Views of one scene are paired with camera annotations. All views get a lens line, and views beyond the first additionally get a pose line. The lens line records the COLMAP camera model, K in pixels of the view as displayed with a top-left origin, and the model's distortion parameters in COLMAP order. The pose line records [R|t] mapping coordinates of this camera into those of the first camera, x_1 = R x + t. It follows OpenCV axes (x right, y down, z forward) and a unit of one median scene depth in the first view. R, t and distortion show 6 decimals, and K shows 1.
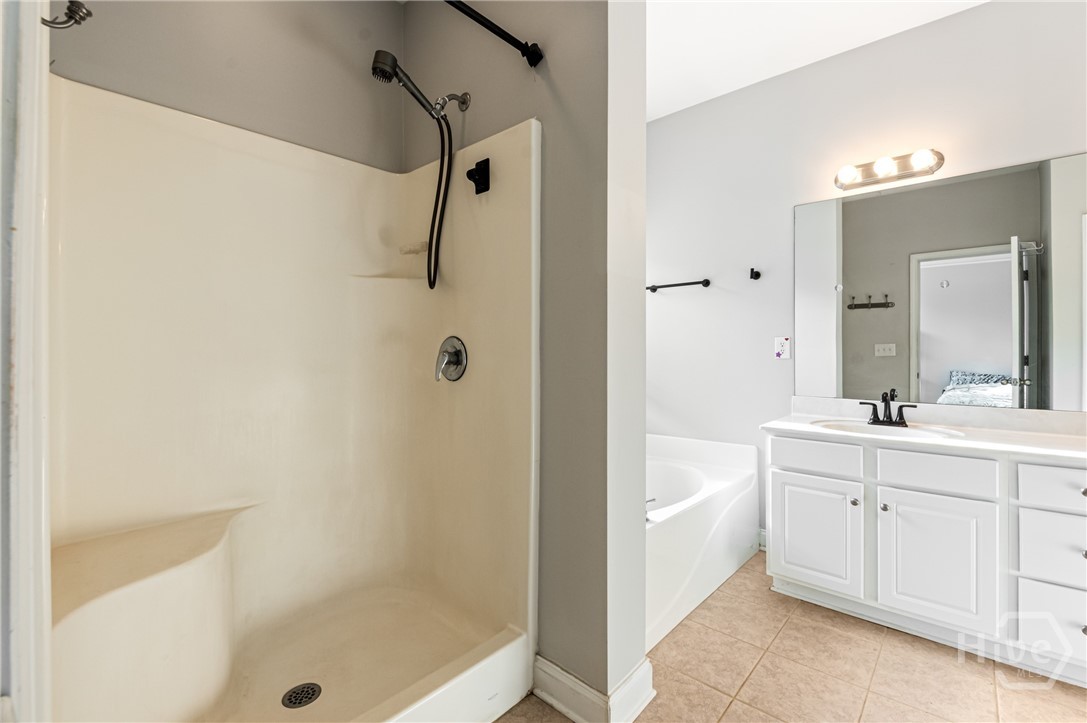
lens RADIAL K [[474.7, 0, 537.8], [0, 474.7, 347.2], [0, 0, 1]] dist [-0.005001, -0.000309]
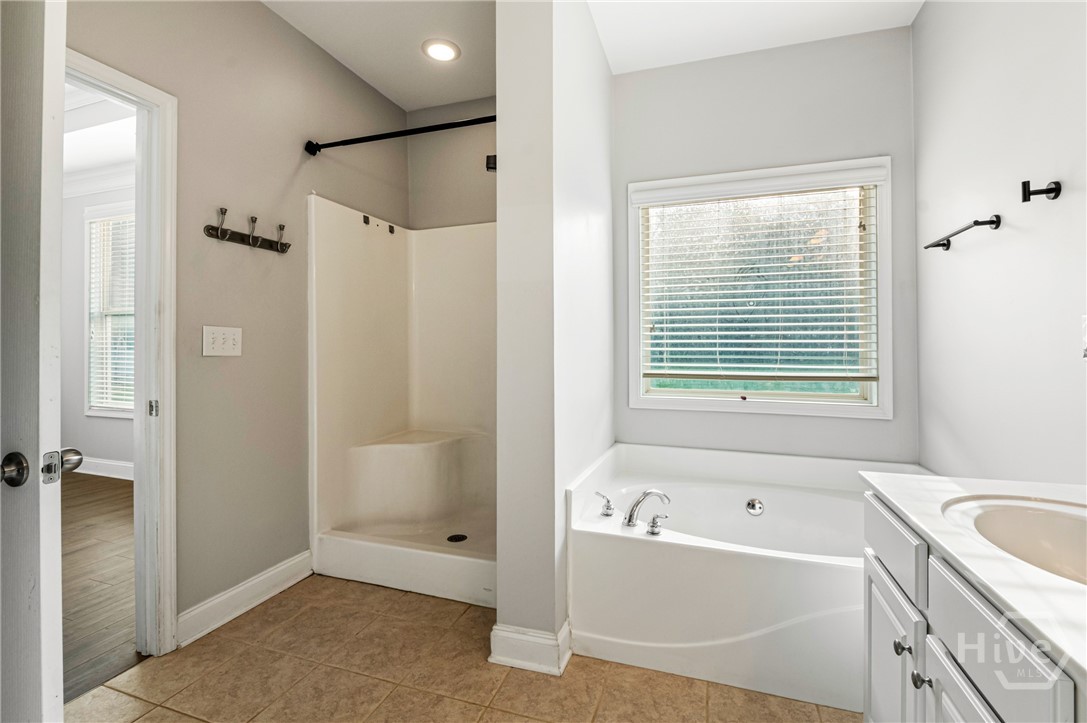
lens RADIAL K [[475.0, 0, 555.7], [0, 475.0, 341.1], [0, 0, 1]] dist [-0.009045, -0.002341]
pose [[0.405552, -0.009409, -0.914023, 0.601072], [0.008631, 0.999942, -0.006464, 0.002908], [0.914031, -0.005267, 0.405610, 0.288471]]
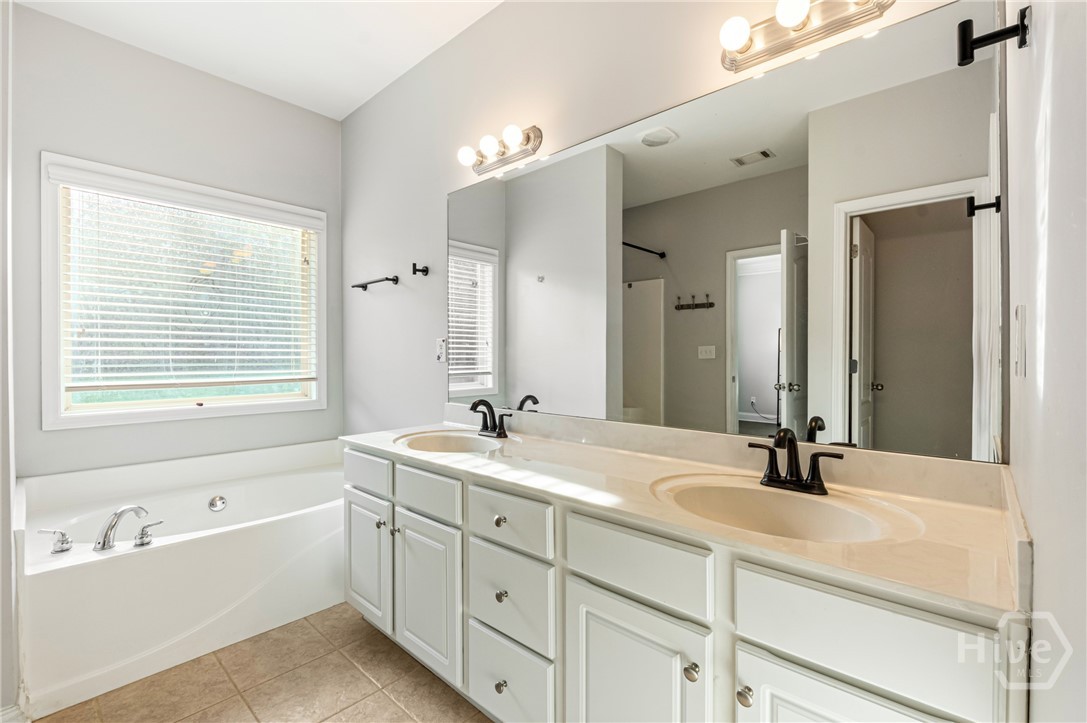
lens RADIAL K [[475.0, 0, 547.1], [0, 475.0, 350.4], [0, 0, 1]] dist [-0.009045, -0.002341]
pose [[0.999997, 0.001204, 0.001965, 0.603254], [-0.001208, 0.999998, 0.001867, -0.000005], [-0.001962, -0.001870, 0.999996, 0.071590]]
